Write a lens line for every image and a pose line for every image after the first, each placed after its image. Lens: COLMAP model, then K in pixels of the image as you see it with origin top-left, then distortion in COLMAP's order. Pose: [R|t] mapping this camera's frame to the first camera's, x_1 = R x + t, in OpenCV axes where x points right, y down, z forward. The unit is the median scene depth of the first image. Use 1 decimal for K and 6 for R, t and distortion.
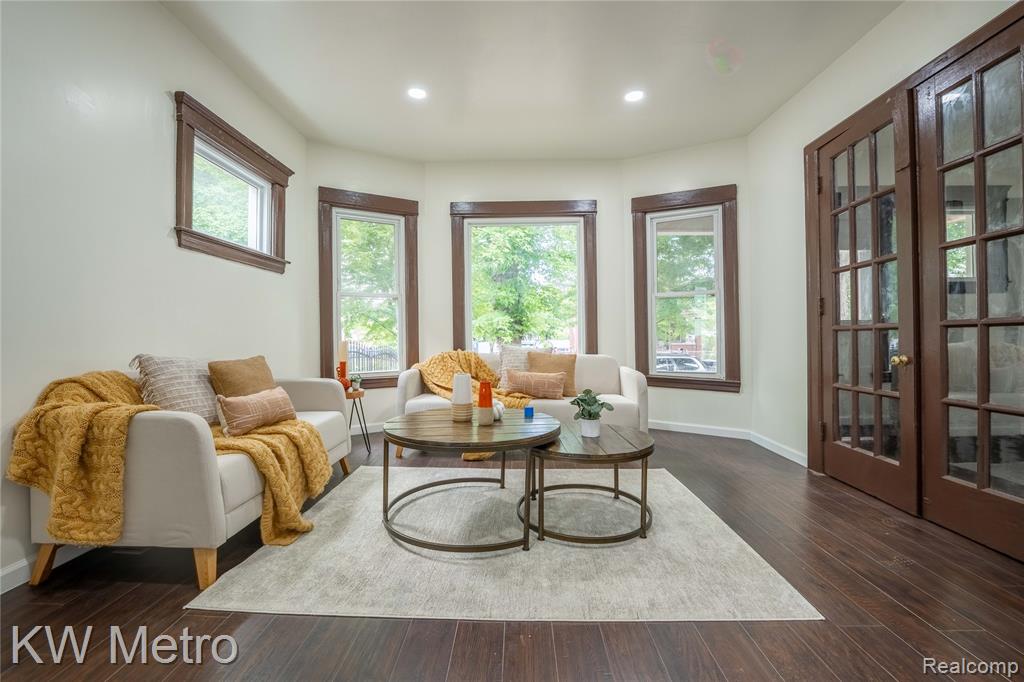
lens RADIAL K [[422.5, 0, 508.0], [0, 422.5, 336.2], [0, 0, 1]] dist [-0.011440, -0.000053]
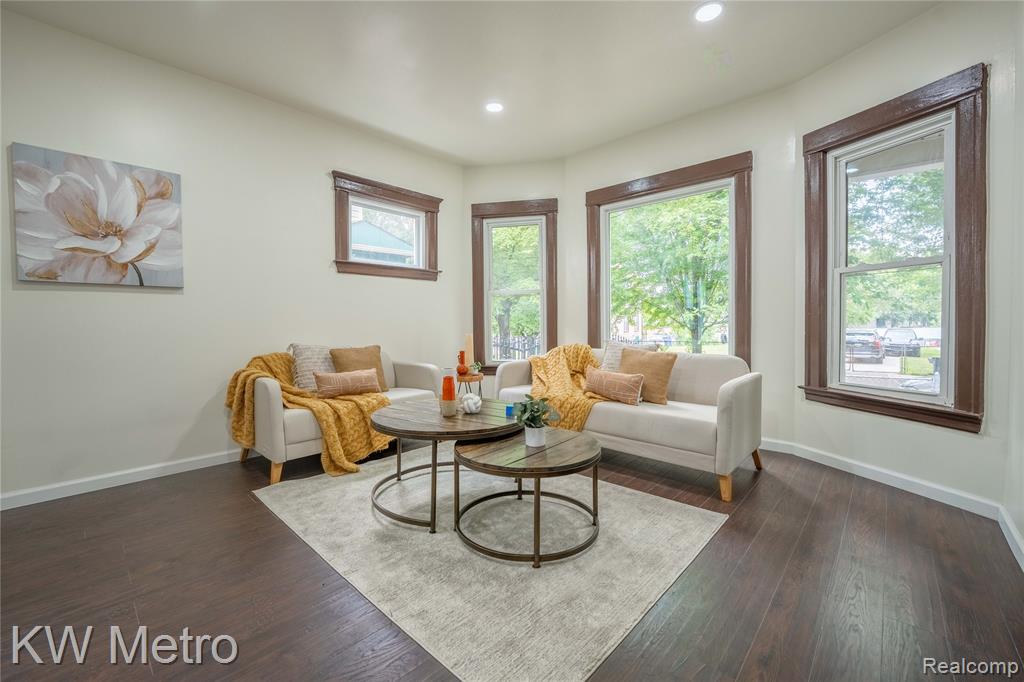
lens RADIAL K [[422.5, 0, 508.0], [0, 422.5, 336.2], [0, 0, 1]] dist [-0.011440, -0.000053]
pose [[0.744839, 0.019360, -0.666964, 0.507864], [0.004149, 0.999425, 0.033644, -0.021901], [0.667232, -0.027827, 0.744330, 0.183701]]
